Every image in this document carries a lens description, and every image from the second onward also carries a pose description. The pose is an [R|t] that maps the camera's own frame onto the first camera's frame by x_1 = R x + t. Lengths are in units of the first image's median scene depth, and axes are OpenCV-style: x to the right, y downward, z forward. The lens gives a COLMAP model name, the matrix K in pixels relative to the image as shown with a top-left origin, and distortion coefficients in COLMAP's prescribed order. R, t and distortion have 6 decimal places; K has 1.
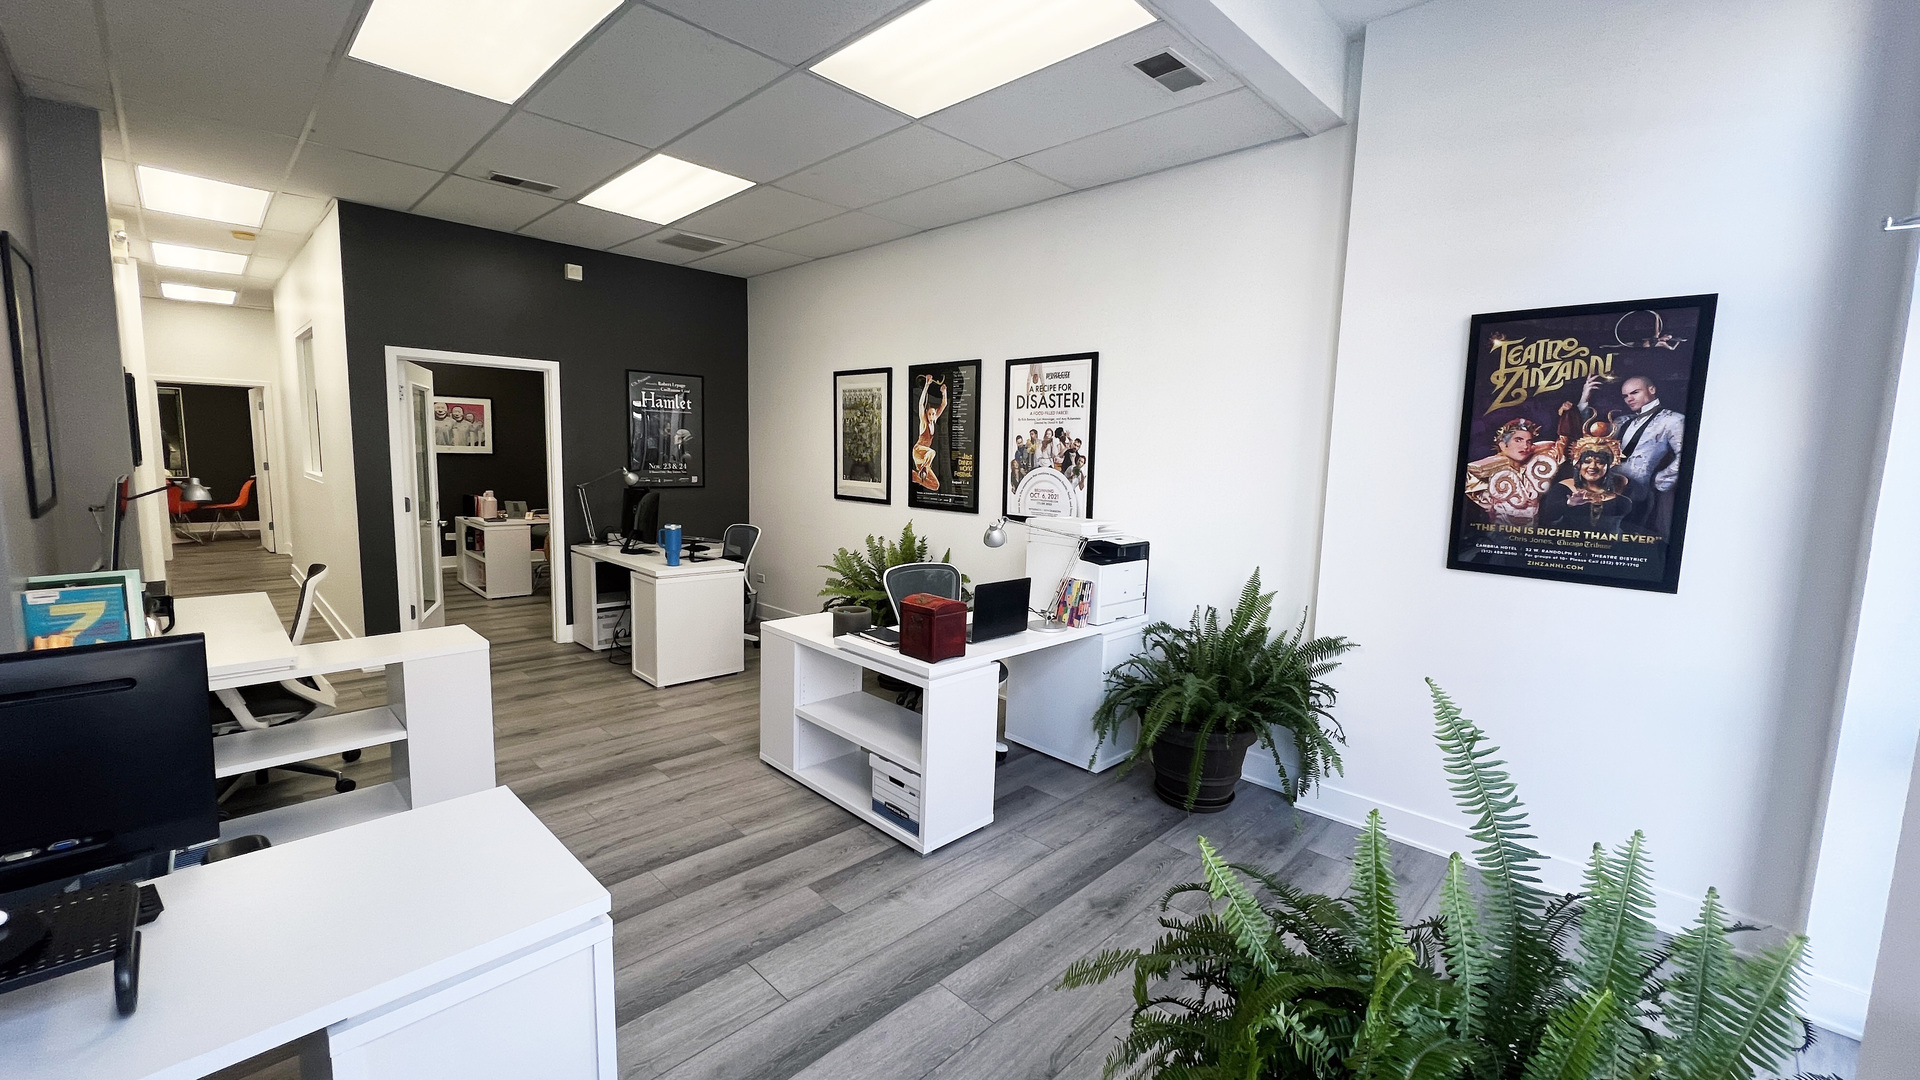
lens RADIAL K [[766.0, 0, 958.8], [0, 766.0, 538.8], [0, 0, 1]] dist [-0.001168, 0.000527]
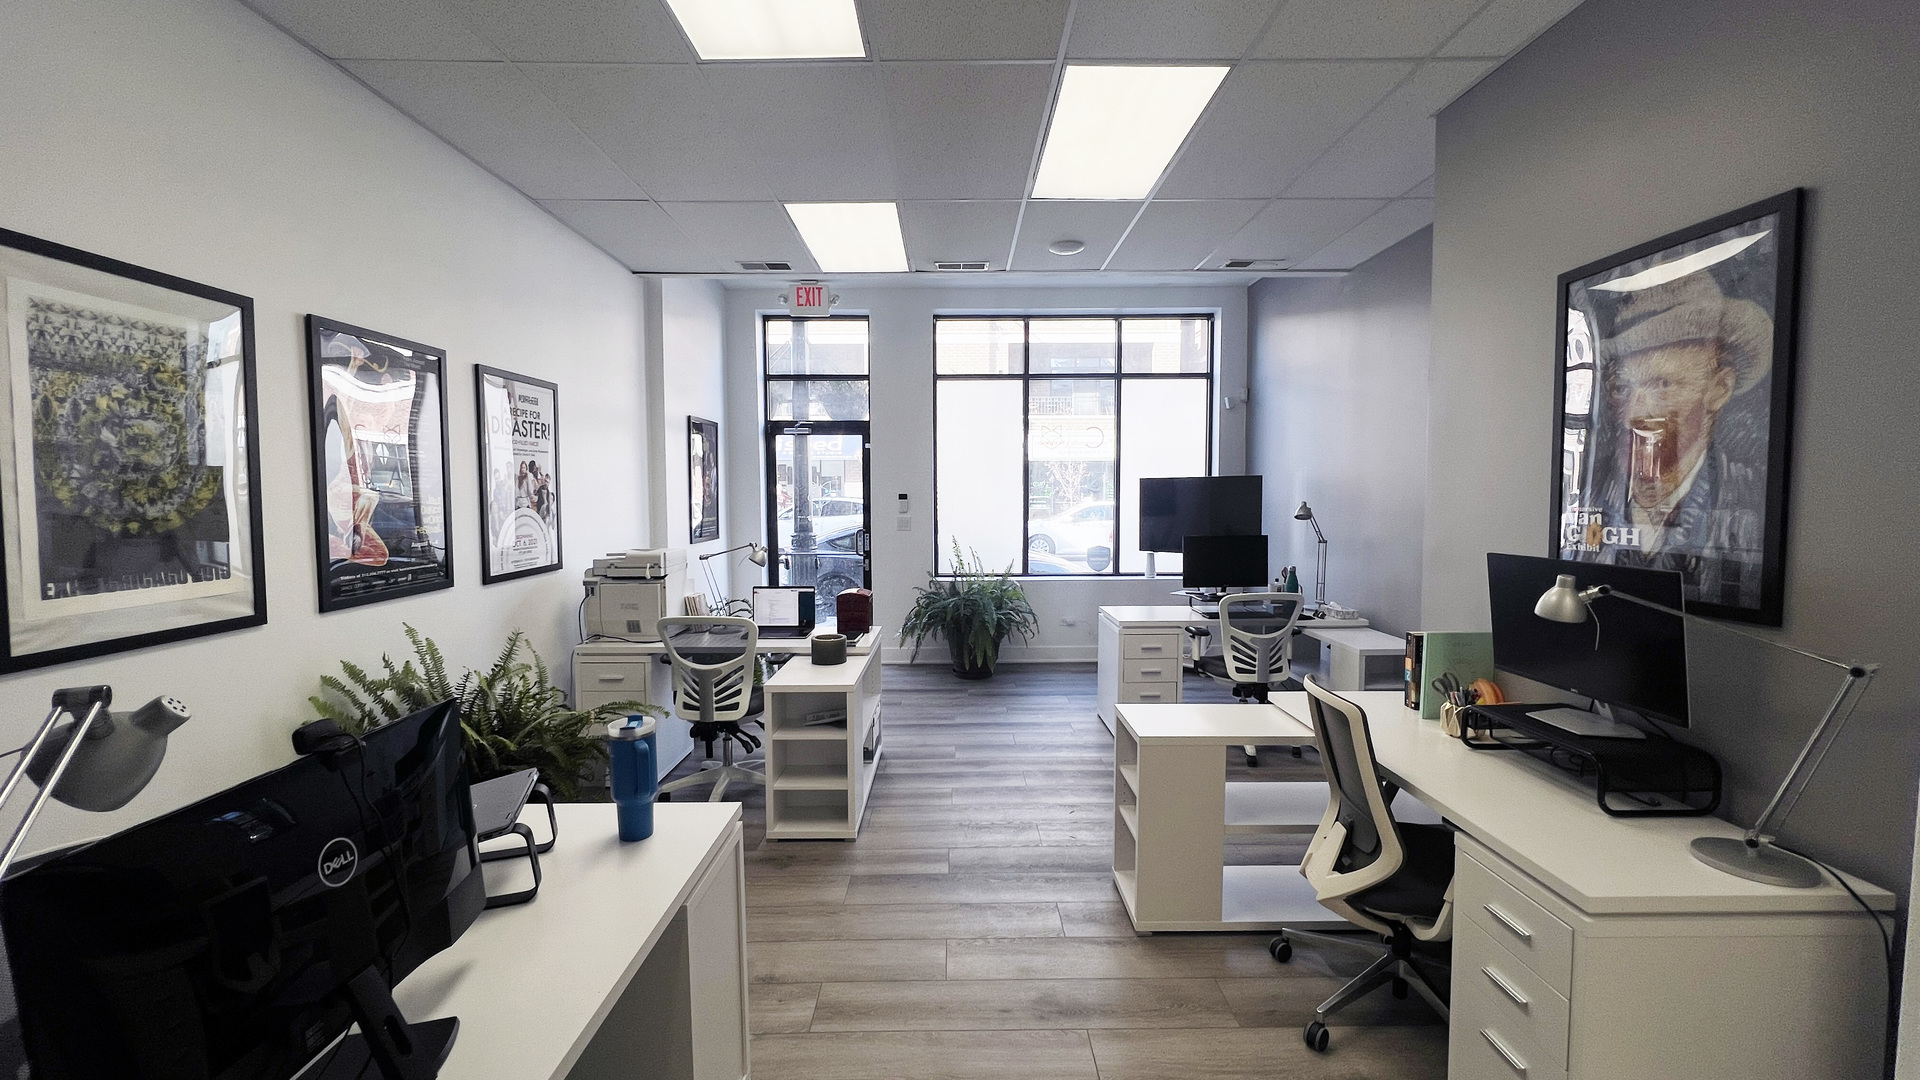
lens RADIAL K [[766.0, 0, 958.5], [0, 766.0, 539.2], [0, 0, 1]] dist [-0.001168, 0.000527]
pose [[-0.707559, -0.070524, 0.703126, -0.827477], [0.065449, 0.984190, 0.164577, -0.170982], [-0.703617, 0.162467, -0.691757, 1.288361]]
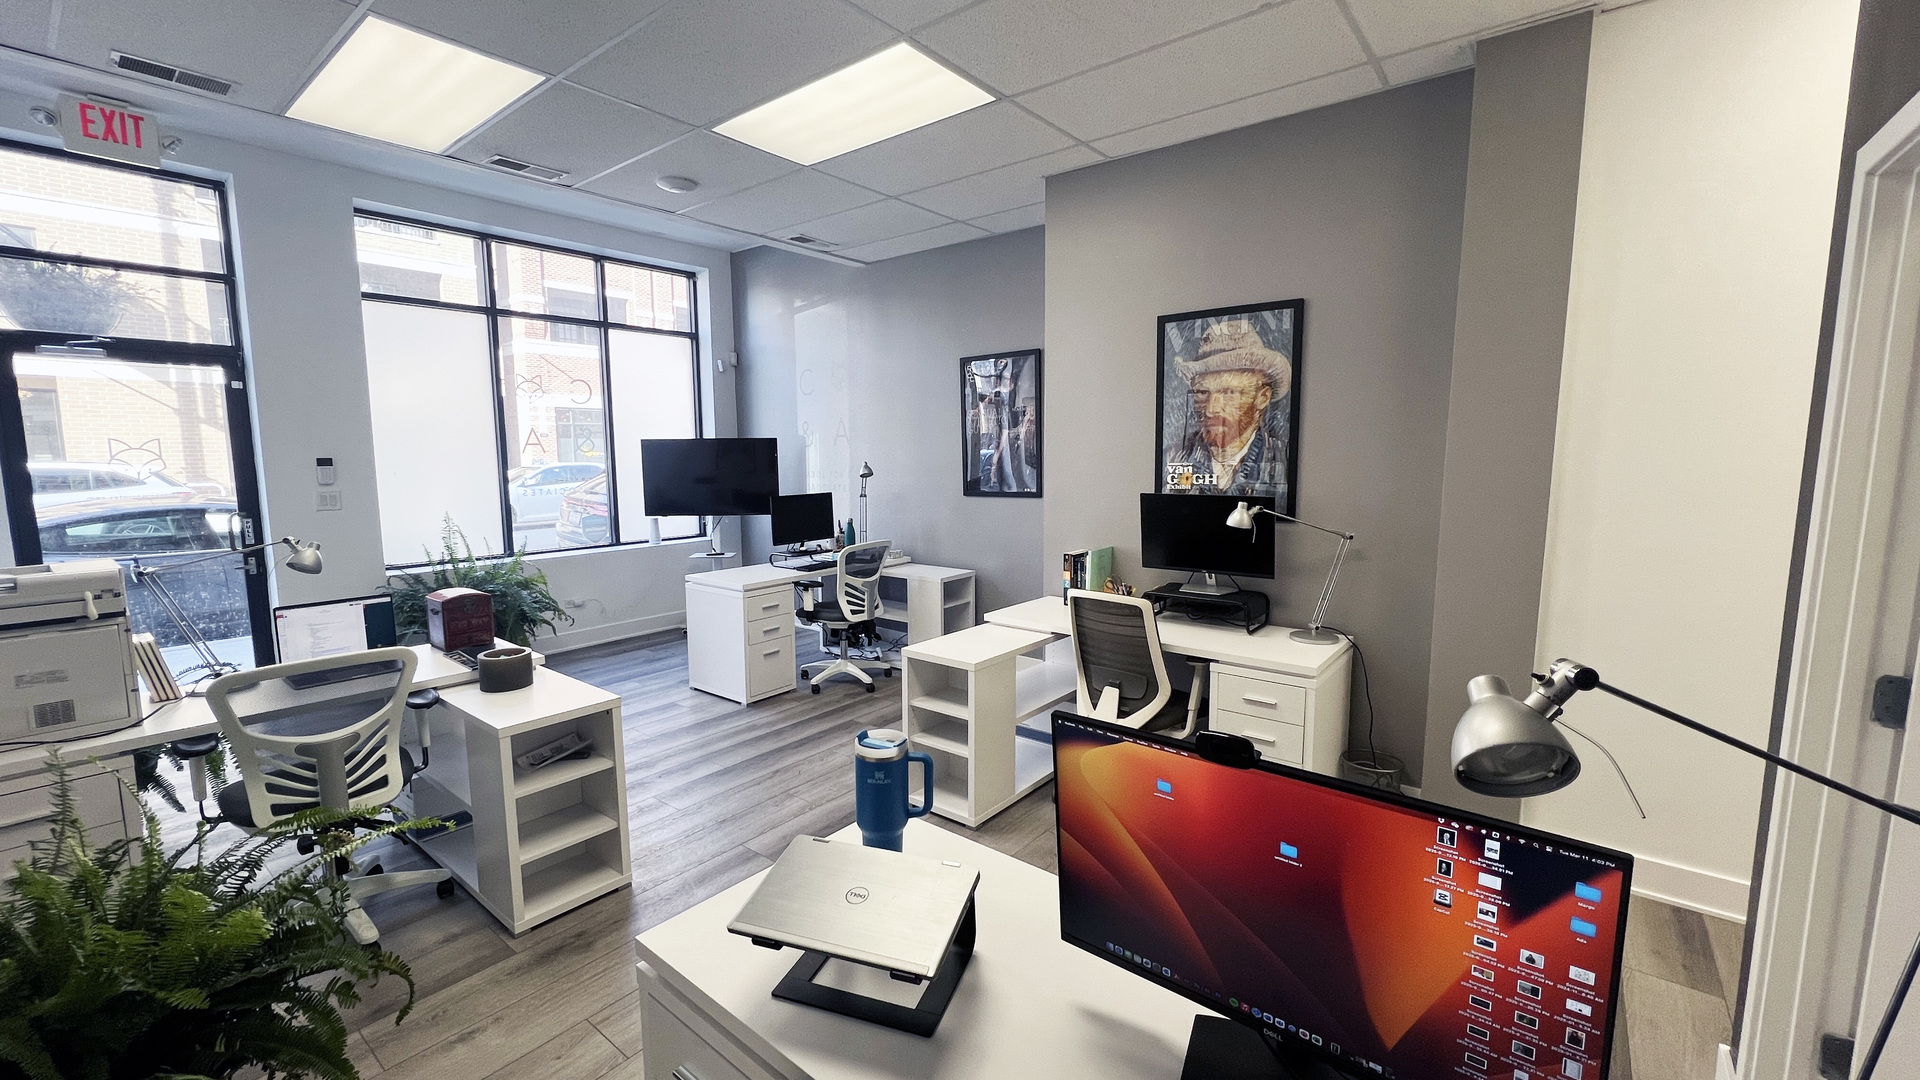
lens RADIAL K [[767.5, 0, 957.1], [0, 767.5, 540.6], [0, 0, 1]] dist [-0.002999, 0.000697]
pose [[-0.994116, -0.011878, -0.107670, -0.423785], [-0.036561, 0.972437, 0.230284, -0.182832], [0.101967, 0.232865, -0.967149, 1.452122]]
